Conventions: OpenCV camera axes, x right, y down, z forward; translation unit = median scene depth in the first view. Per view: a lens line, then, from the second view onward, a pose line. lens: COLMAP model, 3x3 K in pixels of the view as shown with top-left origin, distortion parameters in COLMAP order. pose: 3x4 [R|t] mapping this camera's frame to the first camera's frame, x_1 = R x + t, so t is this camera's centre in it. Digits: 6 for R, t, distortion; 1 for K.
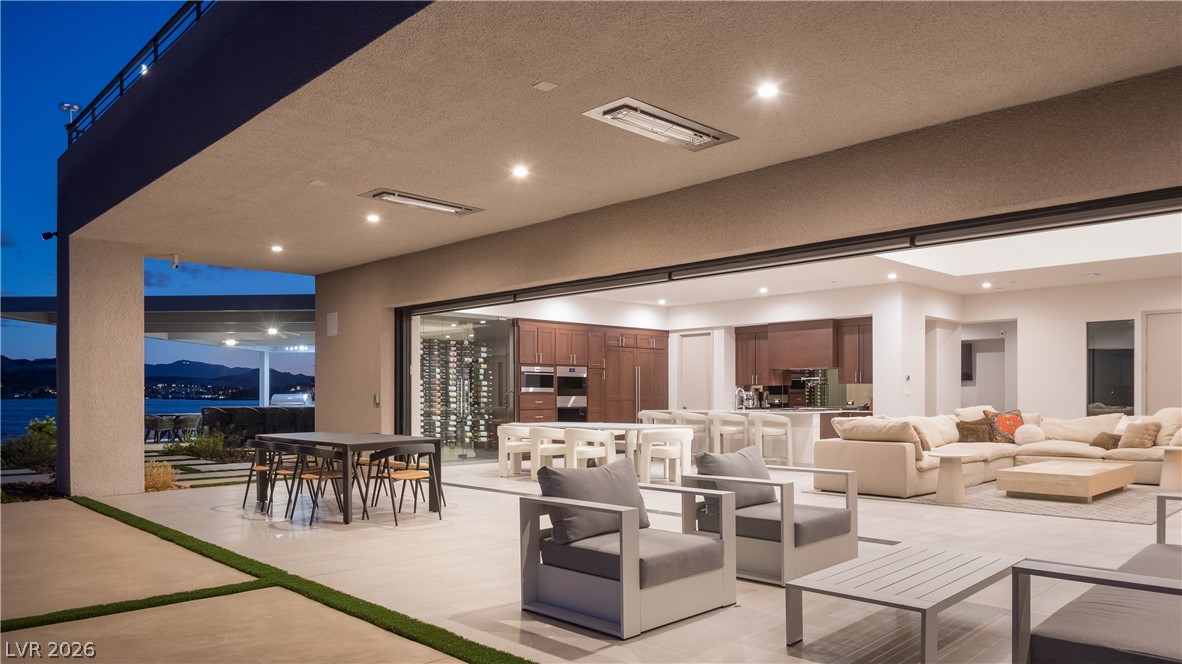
lens RADIAL K [[816.9, 0, 591.0], [0, 816.9, 332.0], [0, 0, 1]] dist [-0.006882, -0.003855]
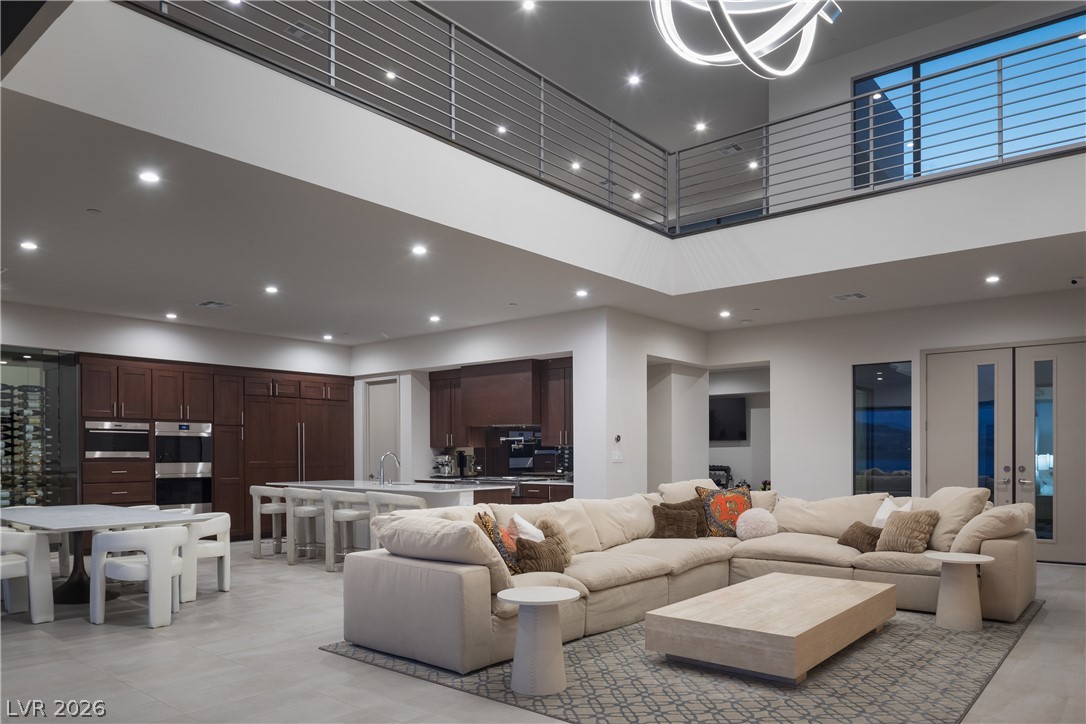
lens RADIAL K [[740.0, 0, 541.5], [0, 740.0, 381.5], [0, 0, 1]] dist [-0.001795, -0.001891]
pose [[0.995079, 0.008210, 0.098746, 0.255795], [-0.006542, 0.999830, -0.017210, 0.017112], [-0.098870, 0.016480, 0.994964, 0.348093]]
